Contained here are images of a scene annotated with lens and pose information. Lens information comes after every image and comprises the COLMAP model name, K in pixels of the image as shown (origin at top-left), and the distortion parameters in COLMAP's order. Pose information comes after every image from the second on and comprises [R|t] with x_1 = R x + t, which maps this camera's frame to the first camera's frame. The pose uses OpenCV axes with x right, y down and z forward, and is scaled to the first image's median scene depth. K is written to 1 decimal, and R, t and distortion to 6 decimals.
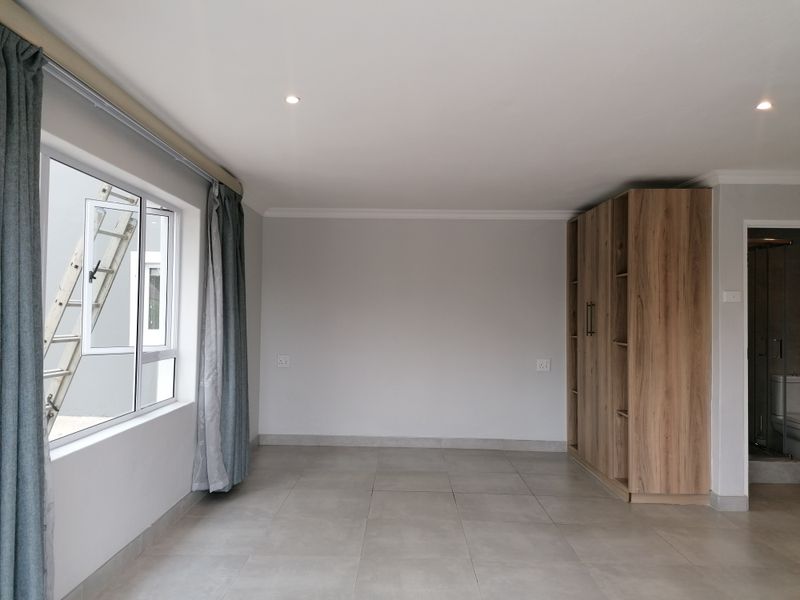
lens RADIAL K [[593.5, 0, 400.0], [0, 593.5, 300.0], [0, 0, 1]] dist [0.032630, -0.005141]
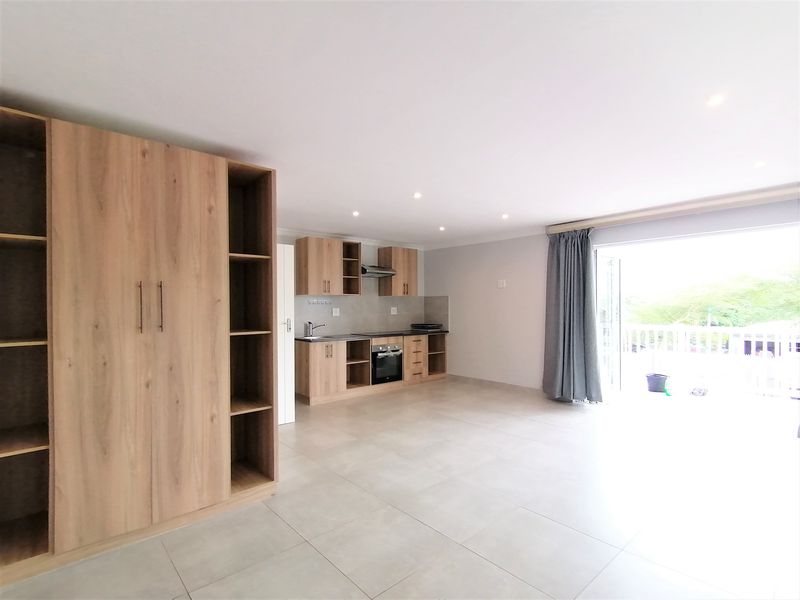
lens RADIAL K [[398.4, 0, 399.9], [0, 398.4, 303.6], [0, 0, 1]] dist [0.036594, -0.025432]
pose [[-0.658027, -0.006276, 0.752968, -0.238331], [-0.016921, 0.999836, -0.006454, 0.030588], [-0.752804, -0.016988, -0.658026, 1.279232]]
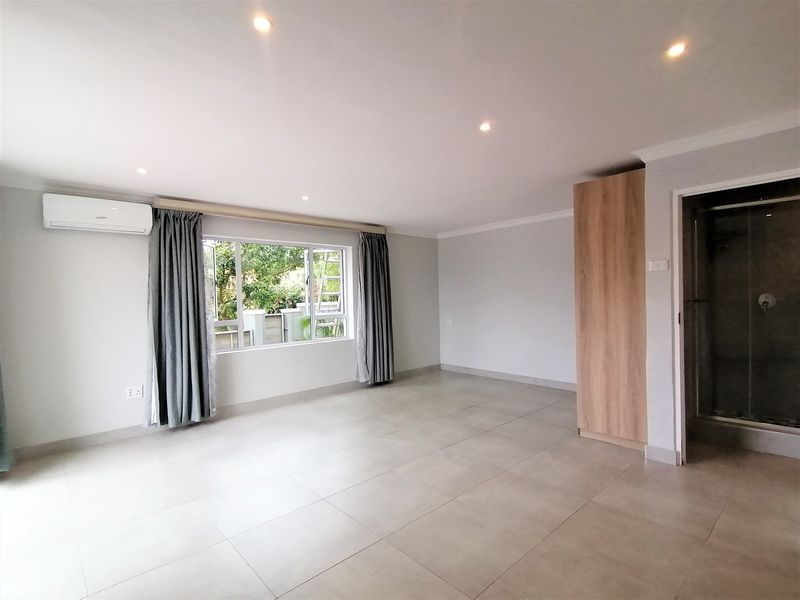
lens RADIAL K [[398.4, 0, 399.9], [0, 398.4, 303.6], [0, 0, 1]] dist [0.036594, -0.025432]
pose [[0.679336, -0.019386, -0.733571, 0.752068], [0.053790, 0.998277, 0.023432, 0.020139], [0.731853, -0.055377, 0.679209, 0.161767]]
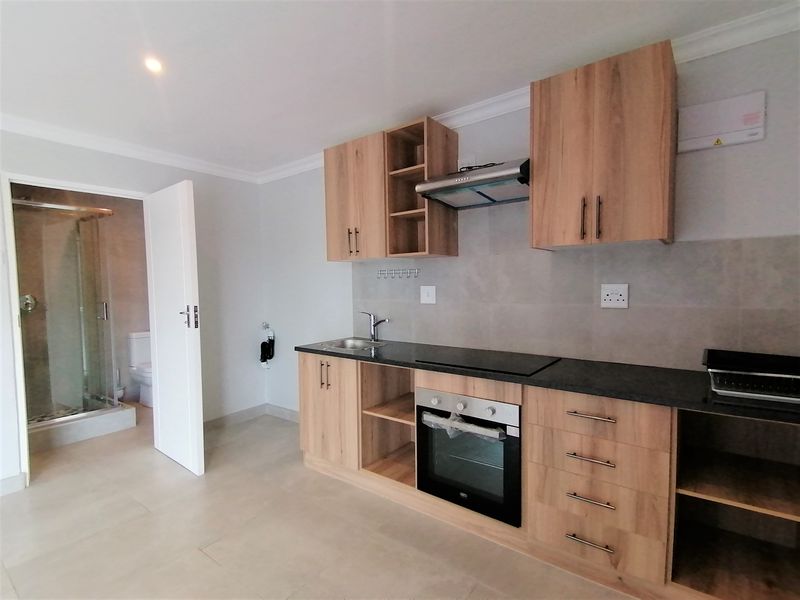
lens RADIAL K [[398.4, 0, 399.9], [0, 398.4, 303.6], [0, 0, 1]] dist [0.036594, -0.025432]
pose [[0.603222, -0.065156, 0.794907, 0.437159], [0.008128, 0.997108, 0.075562, 0.020395], [-0.797532, -0.039120, 0.602007, 0.160434]]
